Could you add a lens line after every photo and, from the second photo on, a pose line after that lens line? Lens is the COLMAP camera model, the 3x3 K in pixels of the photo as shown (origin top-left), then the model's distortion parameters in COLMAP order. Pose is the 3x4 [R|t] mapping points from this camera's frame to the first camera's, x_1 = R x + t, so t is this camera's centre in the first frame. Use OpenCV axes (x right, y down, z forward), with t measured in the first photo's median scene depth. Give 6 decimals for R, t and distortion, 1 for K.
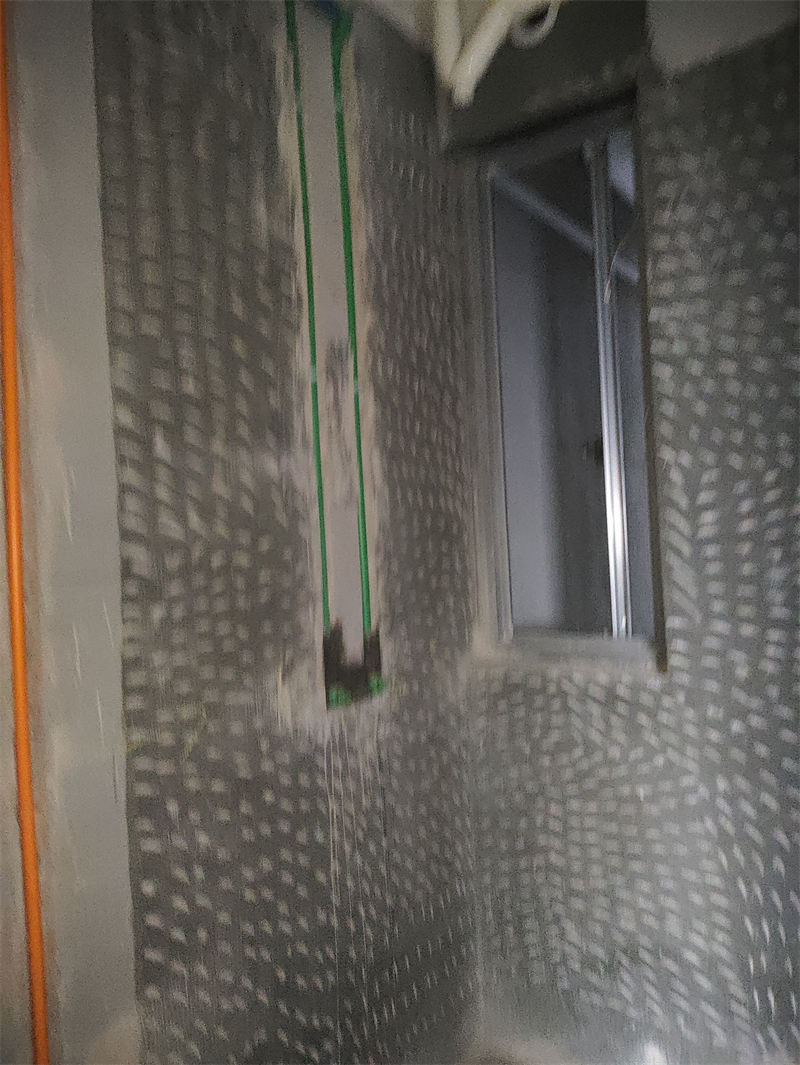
lens RADIAL K [[785.0, 0, 412.7], [0, 785.0, 537.2], [0, 0, 1]] dist [0.038008, -0.053923]
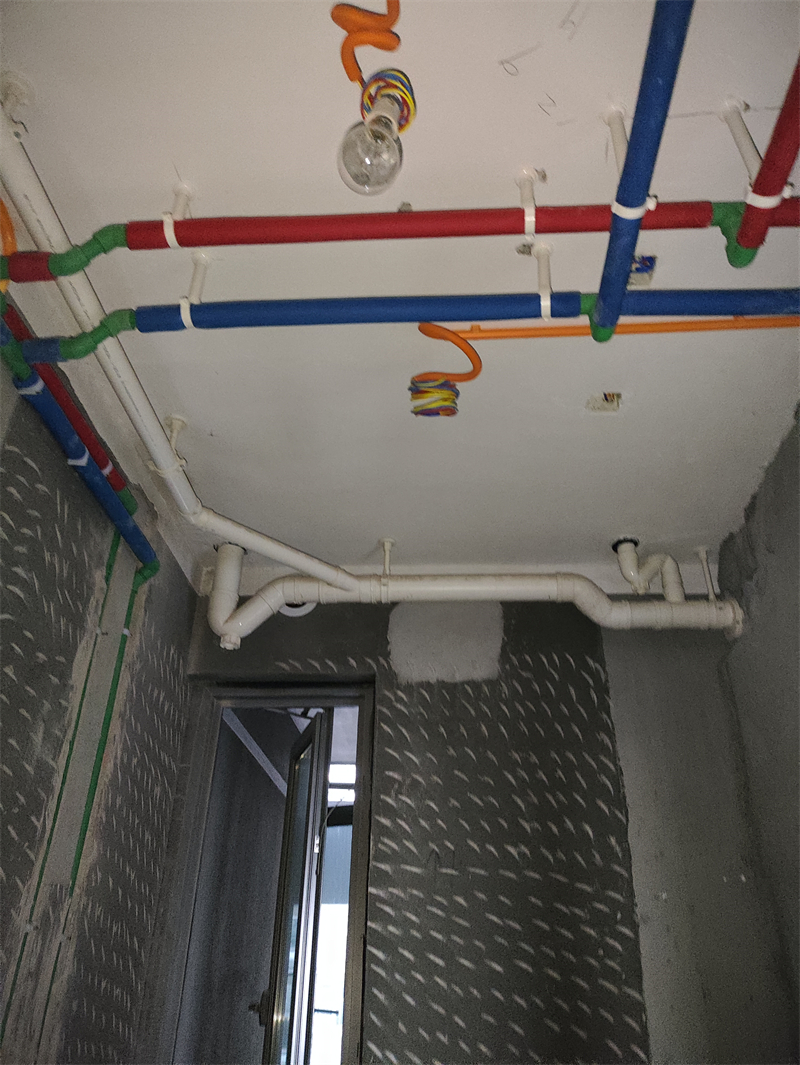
lens RADIAL K [[785.0, 0, 420.2], [0, 785.0, 546.6], [0, 0, 1]] dist [0.038008, -0.053923]
pose [[0.850879, 0.315700, 0.419926, -0.237591], [-0.053935, 0.847579, -0.527922, -0.122250], [-0.522586, 0.426549, 0.738214, -0.009456]]
